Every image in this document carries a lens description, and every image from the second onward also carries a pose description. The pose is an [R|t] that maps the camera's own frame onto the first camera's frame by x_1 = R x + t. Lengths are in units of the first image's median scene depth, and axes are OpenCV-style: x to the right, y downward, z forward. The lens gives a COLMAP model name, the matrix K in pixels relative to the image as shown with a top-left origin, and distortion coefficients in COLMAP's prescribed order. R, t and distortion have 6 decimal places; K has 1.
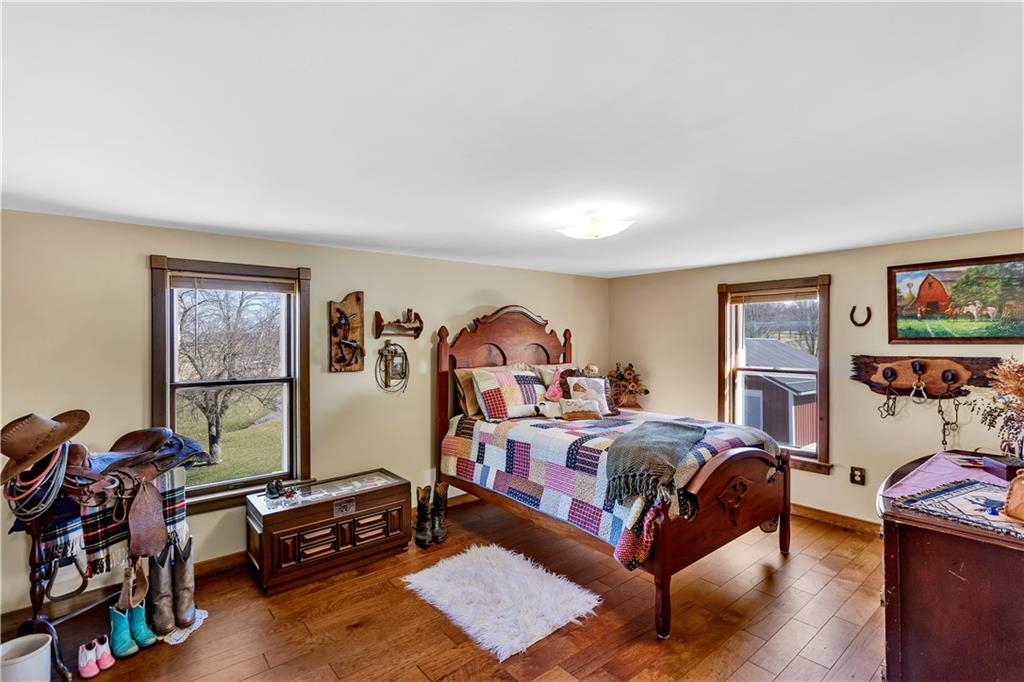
lens RADIAL K [[474.9, 0, 512.6], [0, 474.9, 342.3], [0, 0, 1]] dist [0.001253, 0.000242]
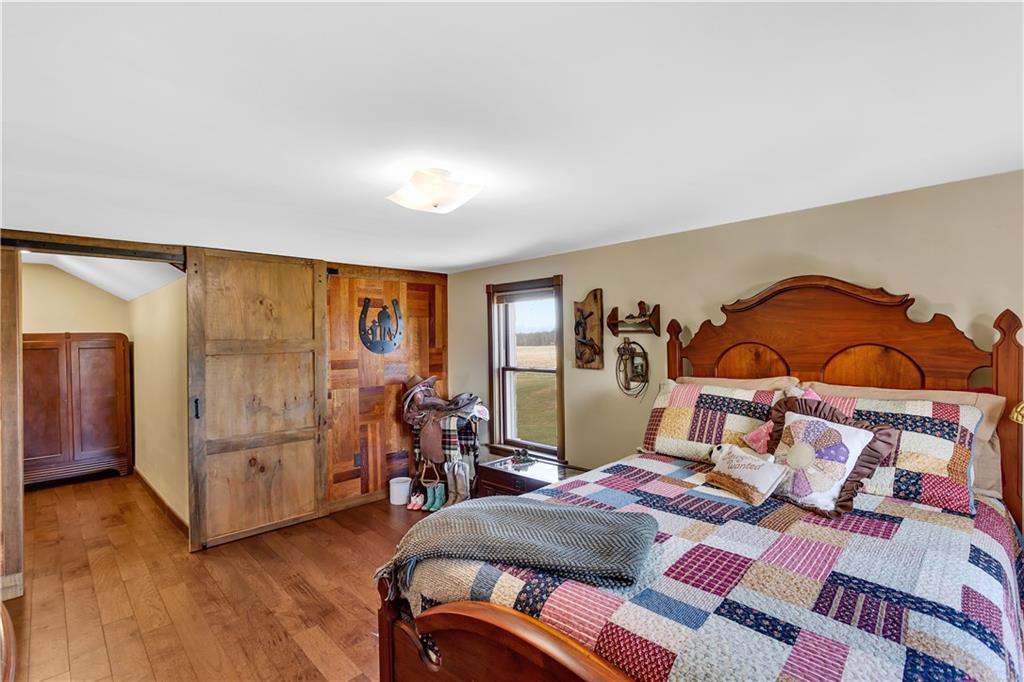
lens RADIAL K [[474.9, 0, 511.4], [0, 474.9, 341.3], [0, 0, 1]] dist [0.001253, 0.000242]
pose [[0.098510, 0.009959, -0.995086, 0.631988], [0.003966, 0.999938, 0.010400, -0.008512], [0.995128, -0.004971, 0.098464, 0.705133]]
